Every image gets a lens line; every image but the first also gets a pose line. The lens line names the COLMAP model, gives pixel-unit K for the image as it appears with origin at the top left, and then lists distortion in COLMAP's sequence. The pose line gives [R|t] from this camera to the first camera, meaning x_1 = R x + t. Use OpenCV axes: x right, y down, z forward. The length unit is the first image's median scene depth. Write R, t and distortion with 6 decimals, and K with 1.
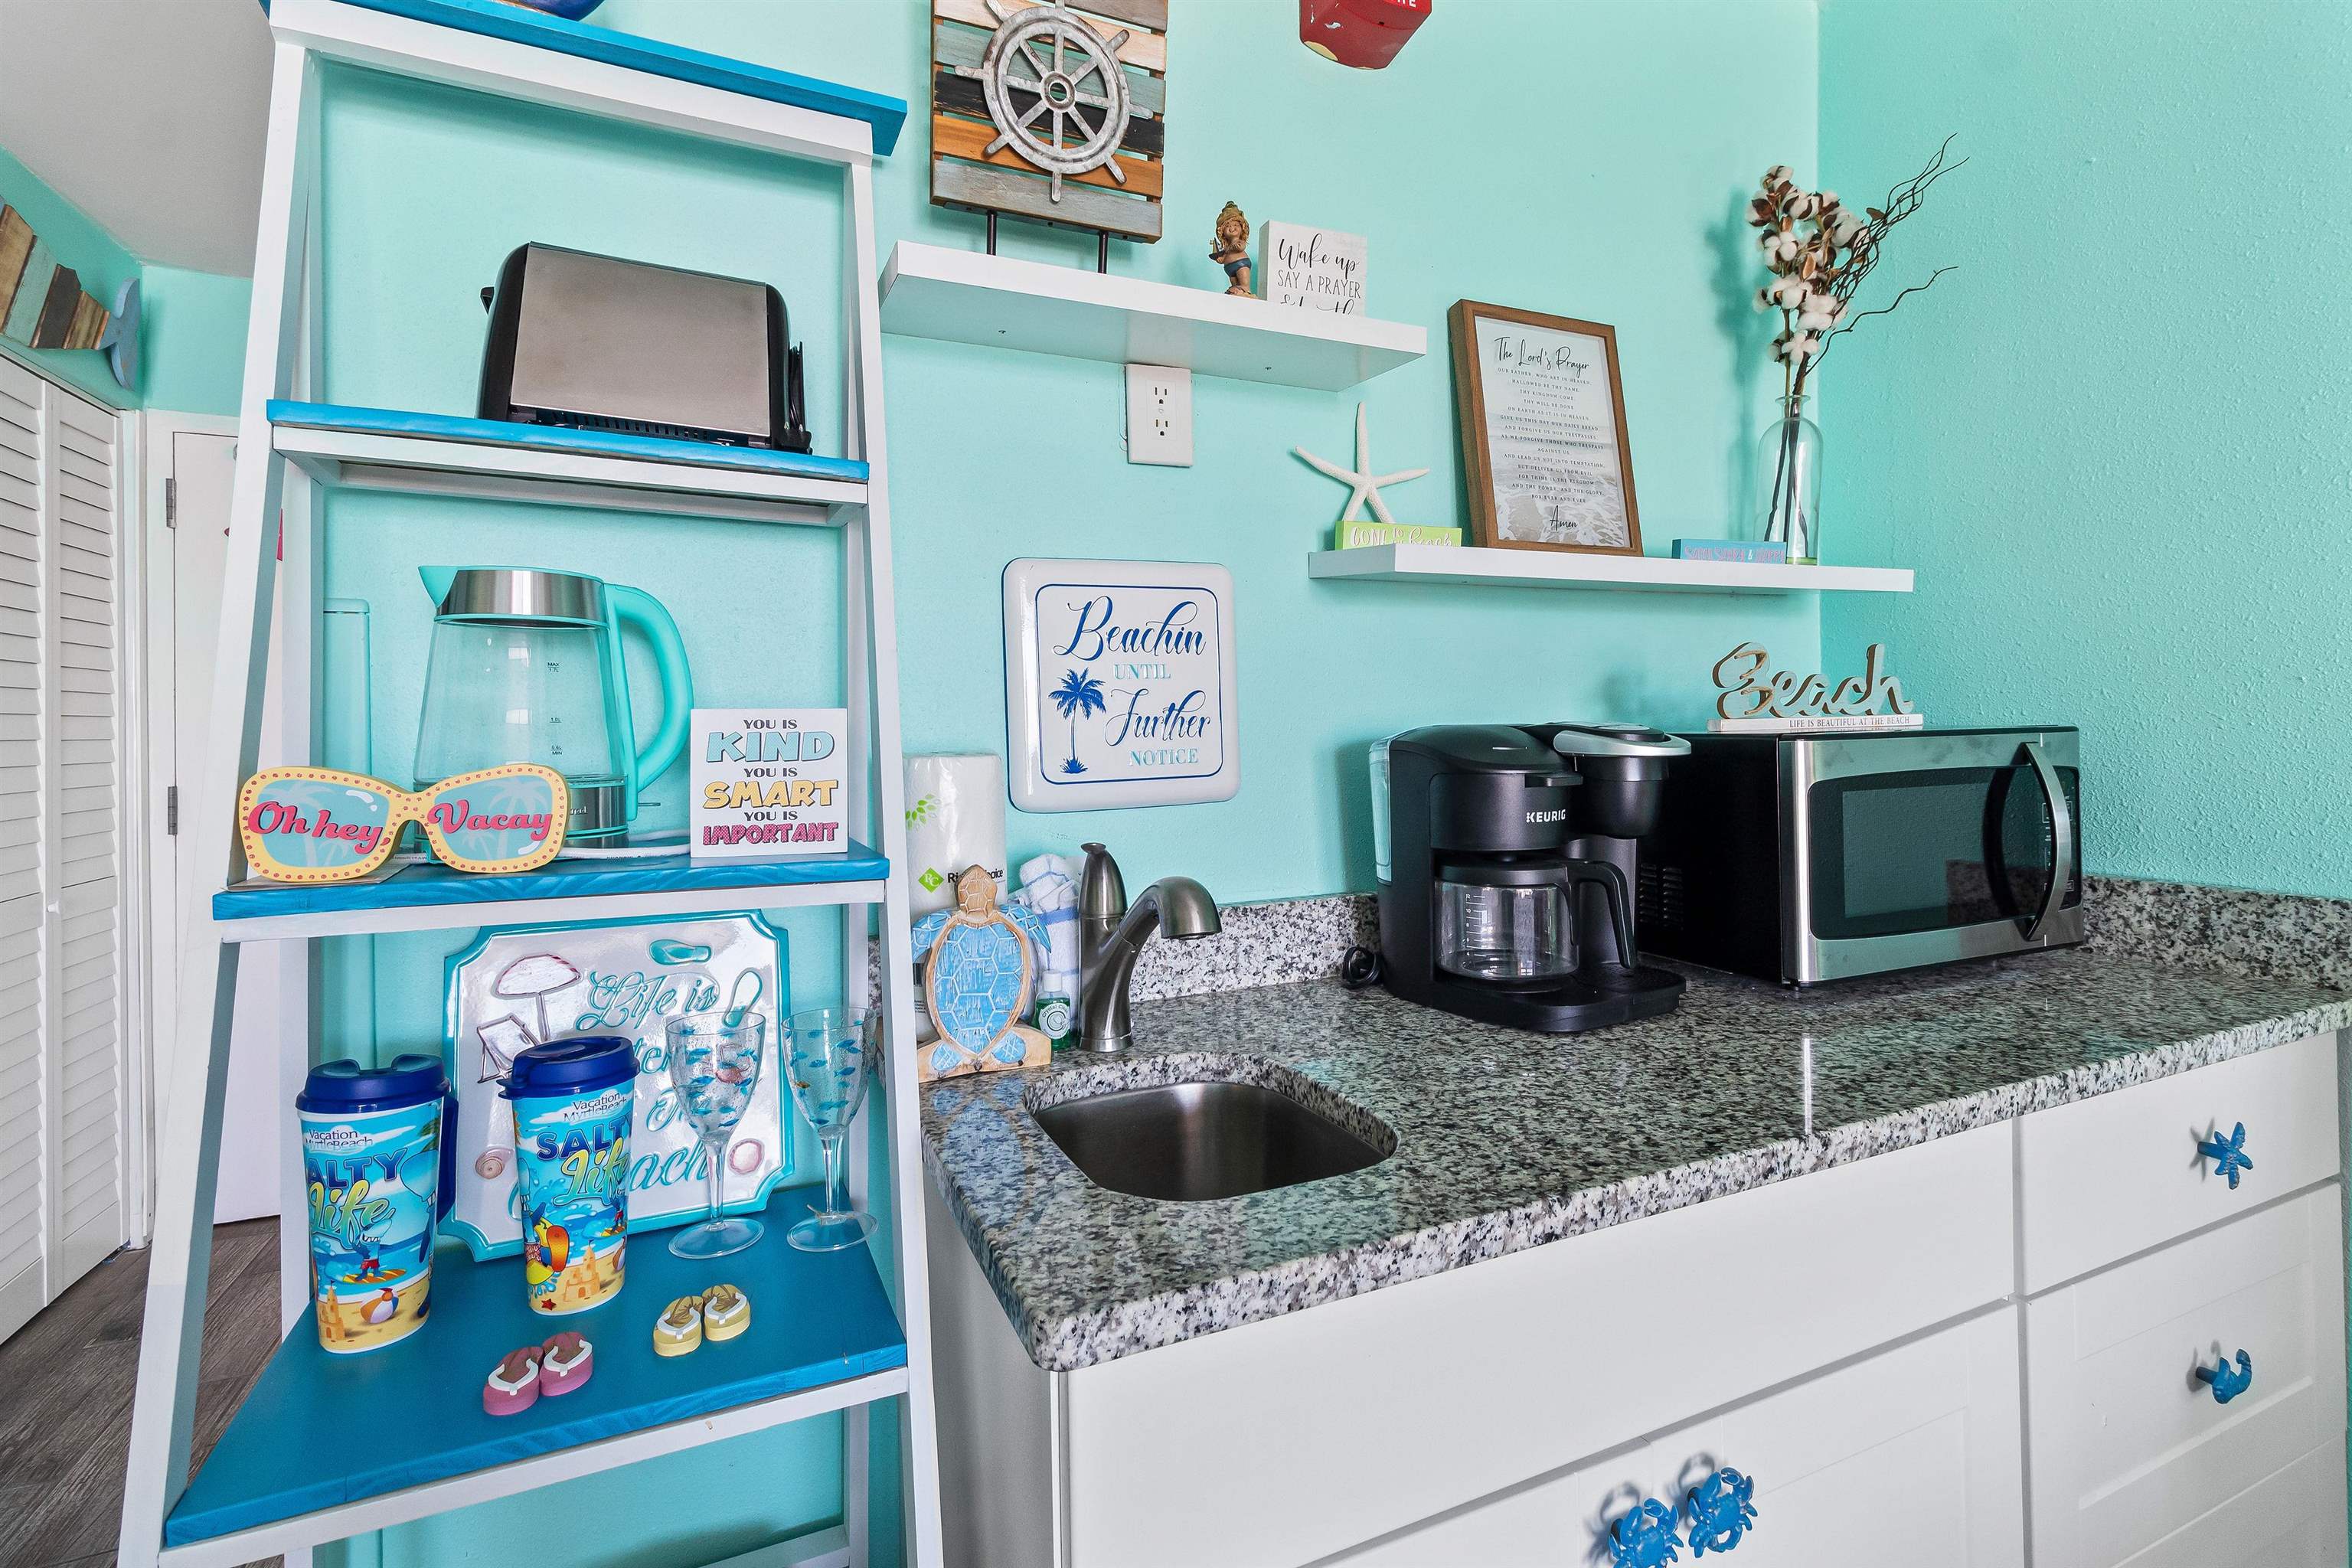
lens RADIAL K [[1091.5, 0, 1195.9], [0, 1091.5, 726.4], [0, 0, 1]] dist [0.002539, -0.000572]
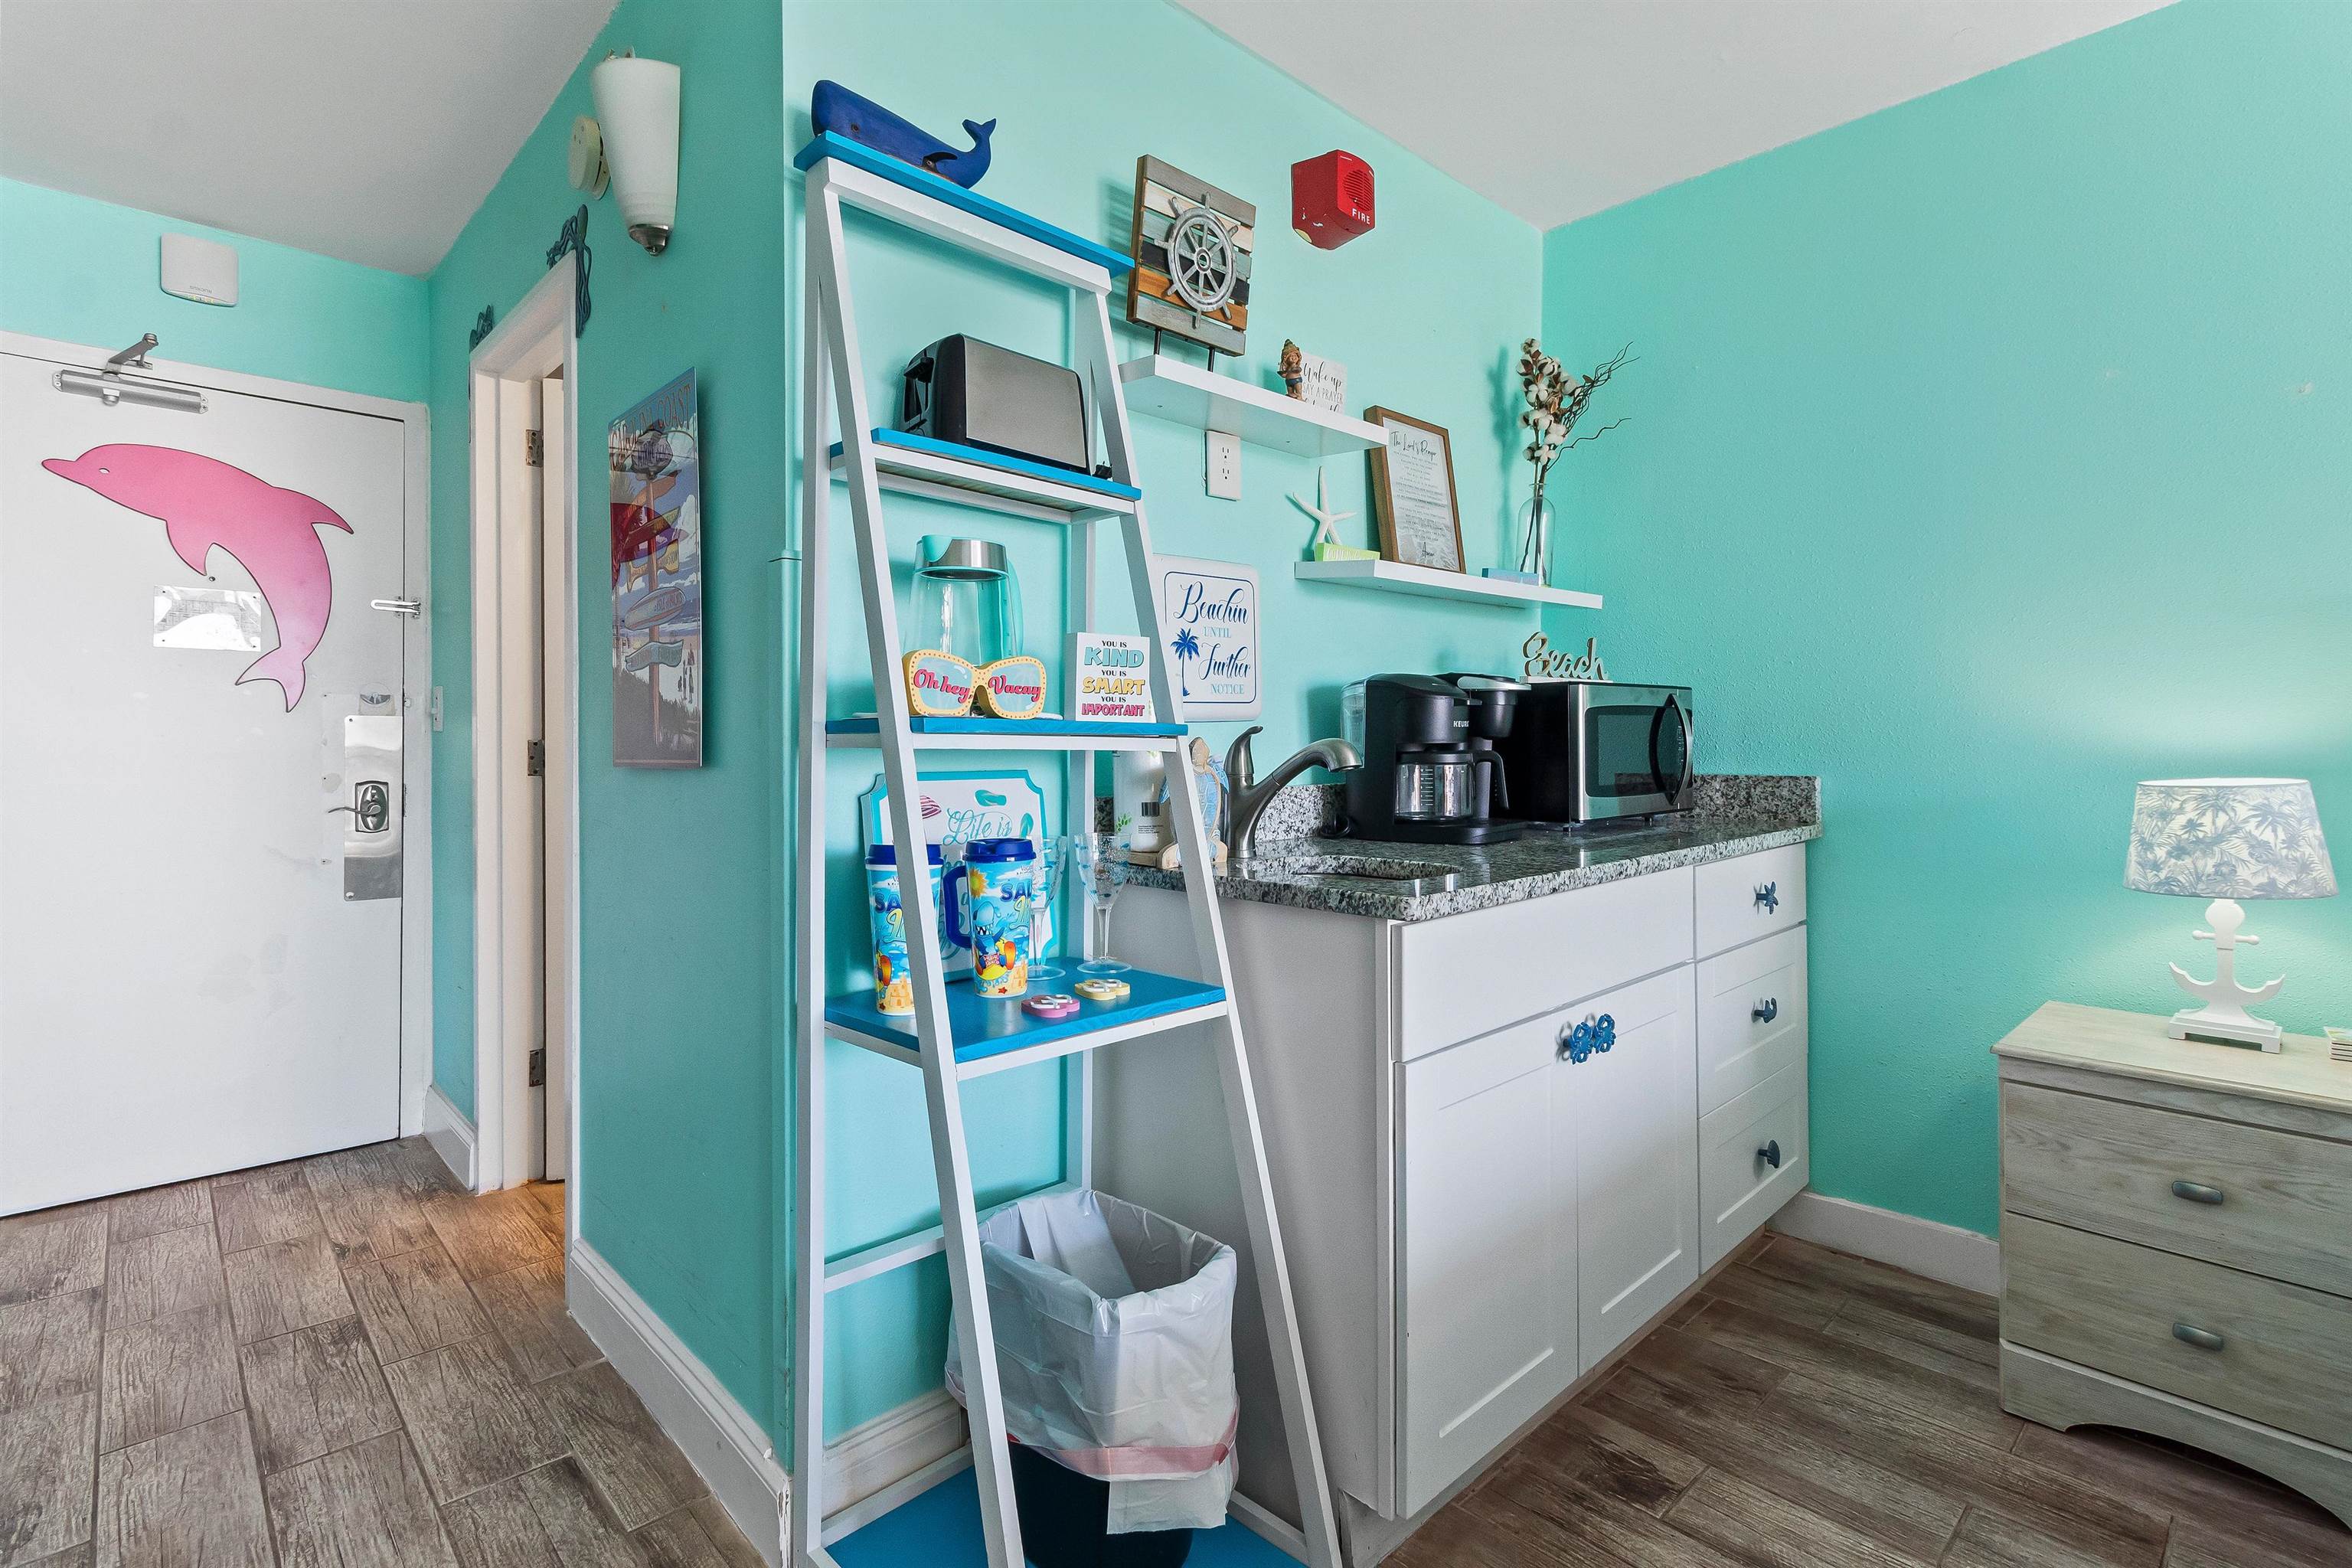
lens RADIAL K [[1091.5, 0, 1172.9], [0, 1091.5, 744.8], [0, 0, 1]] dist [0.002539, -0.000572]
pose [[0.945552, 0.007594, 0.325382, -0.665286], [-0.008033, 0.999968, 0.000007, 0.118691], [-0.325371, -0.002621, 0.945583, -0.474322]]
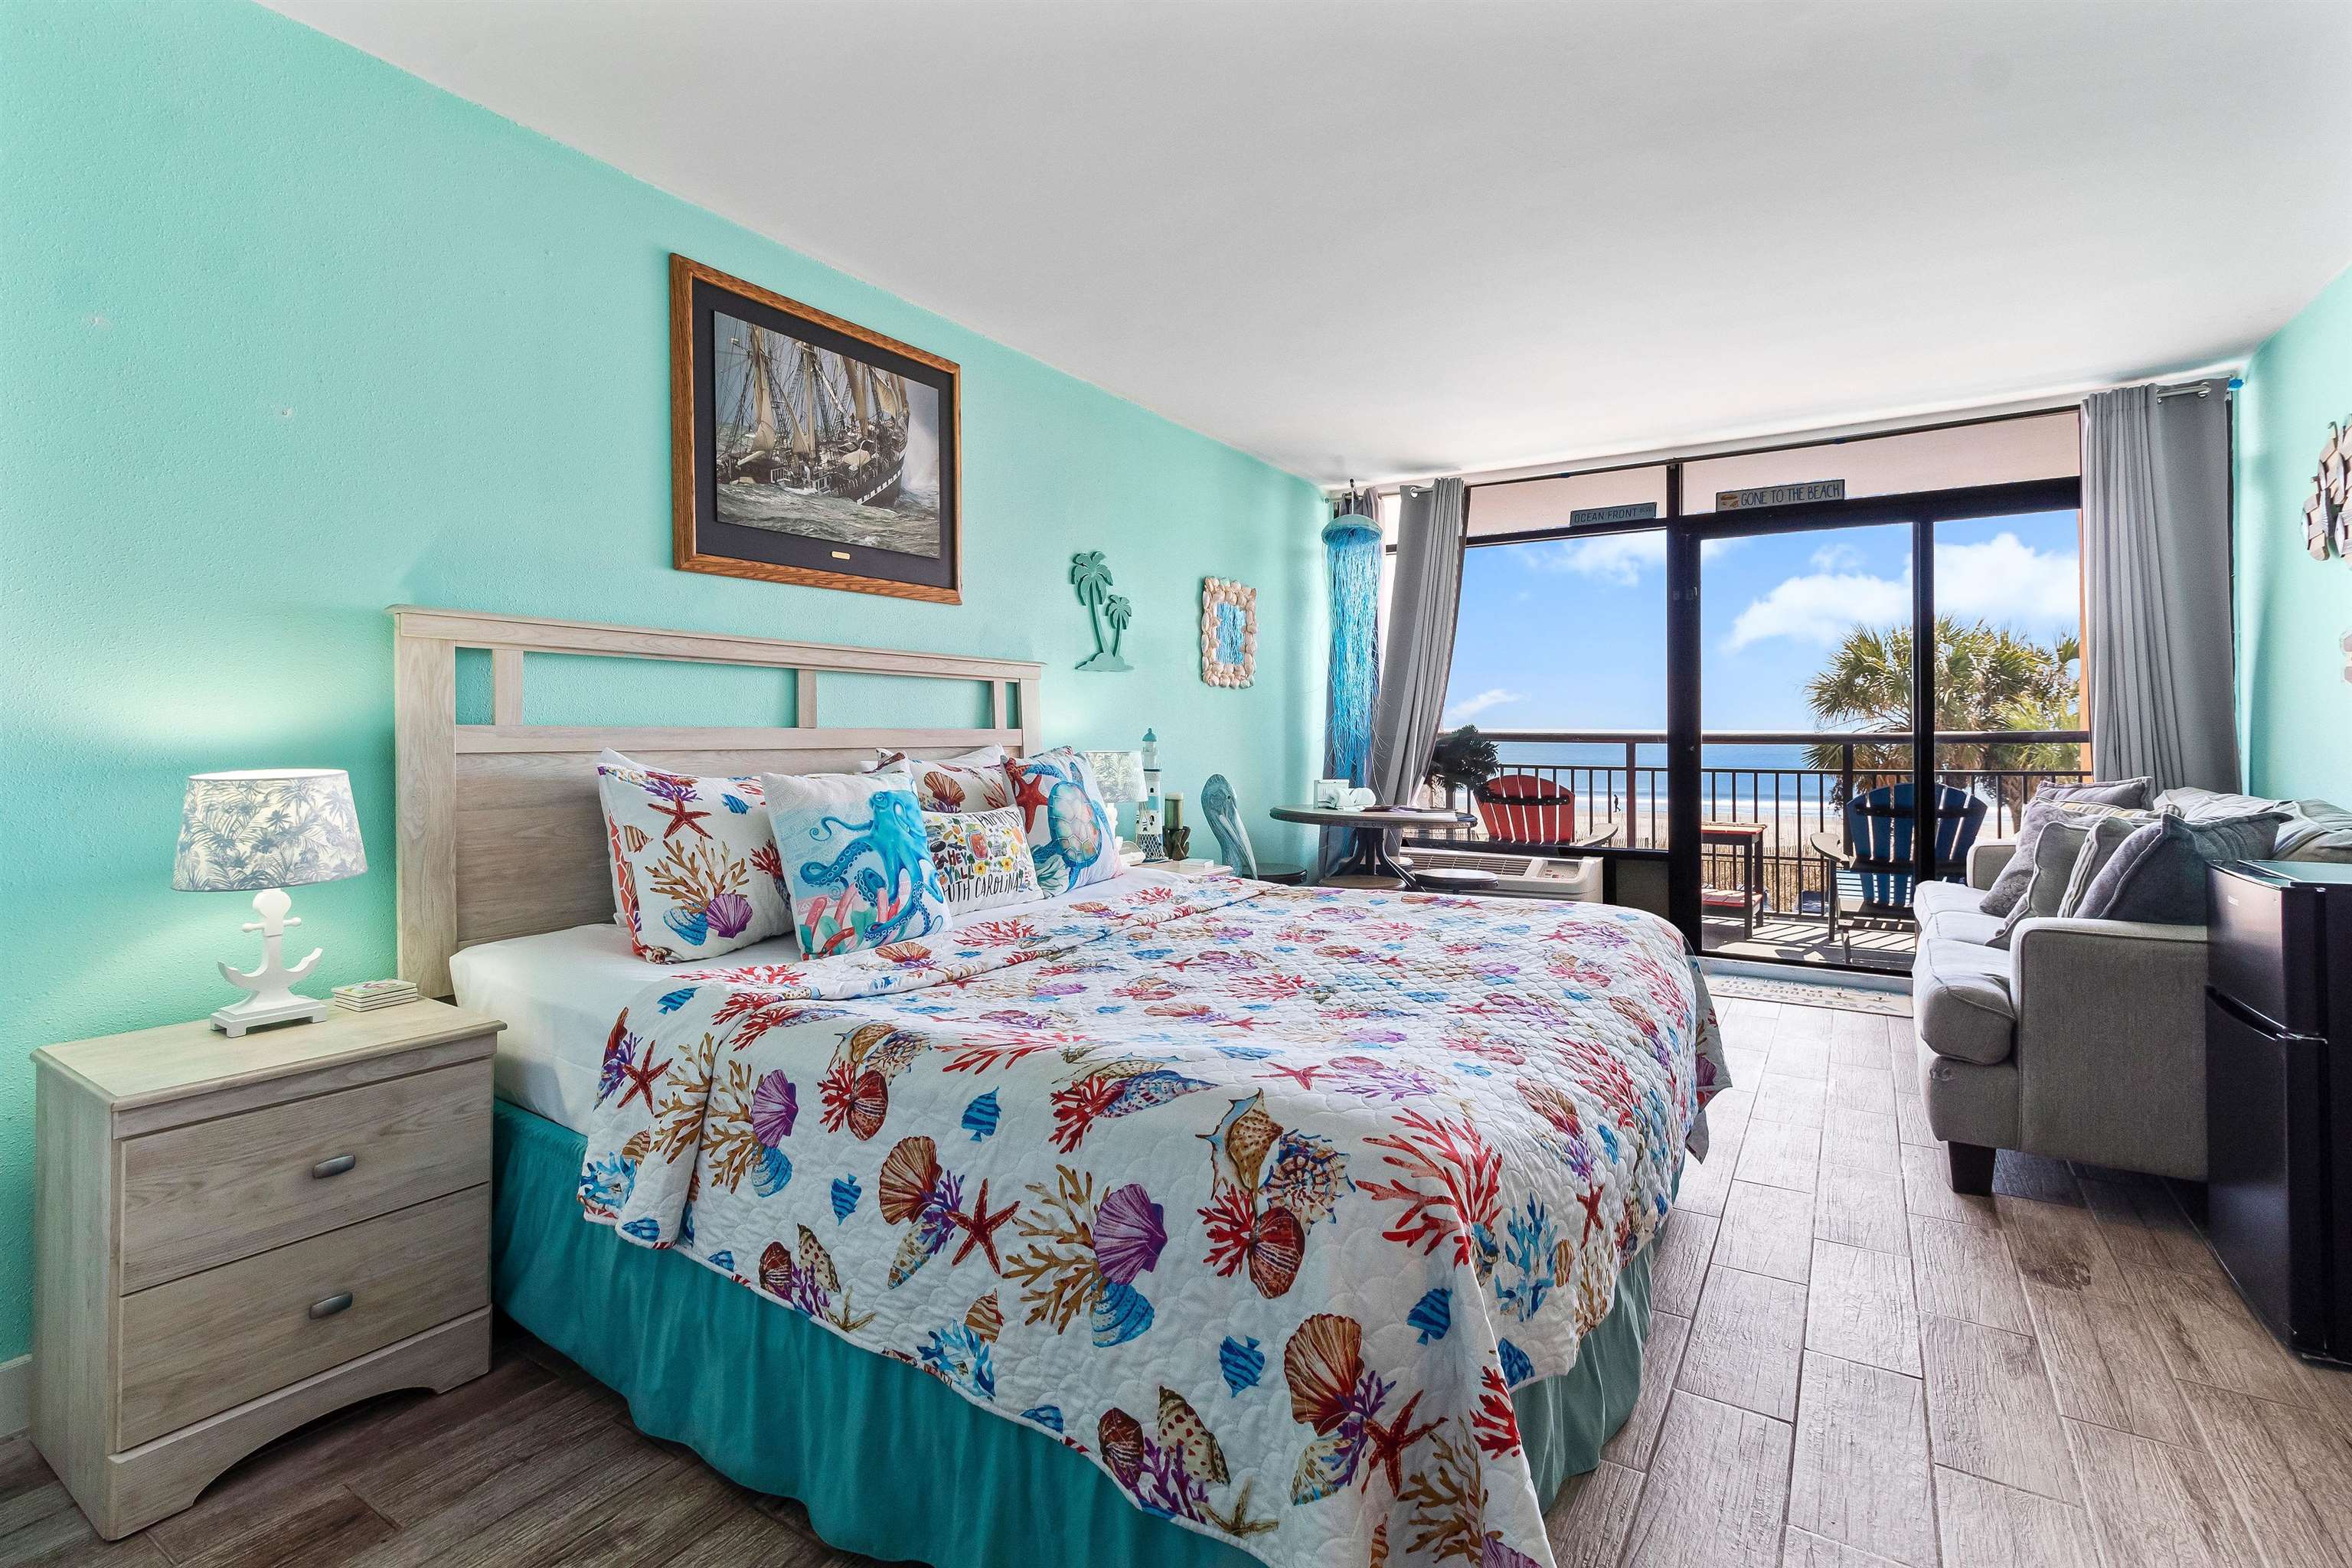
lens RADIAL K [[1091.5, 0, 1197.5], [0, 1091.5, 728.7], [0, 0, 1]] dist [0.002539, -0.000572]
pose [[-0.556793, 0.017749, 0.830462, -0.832340], [0.007151, 0.999837, -0.016574, 0.129494], [-0.830621, -0.003289, -0.556829, 0.274545]]
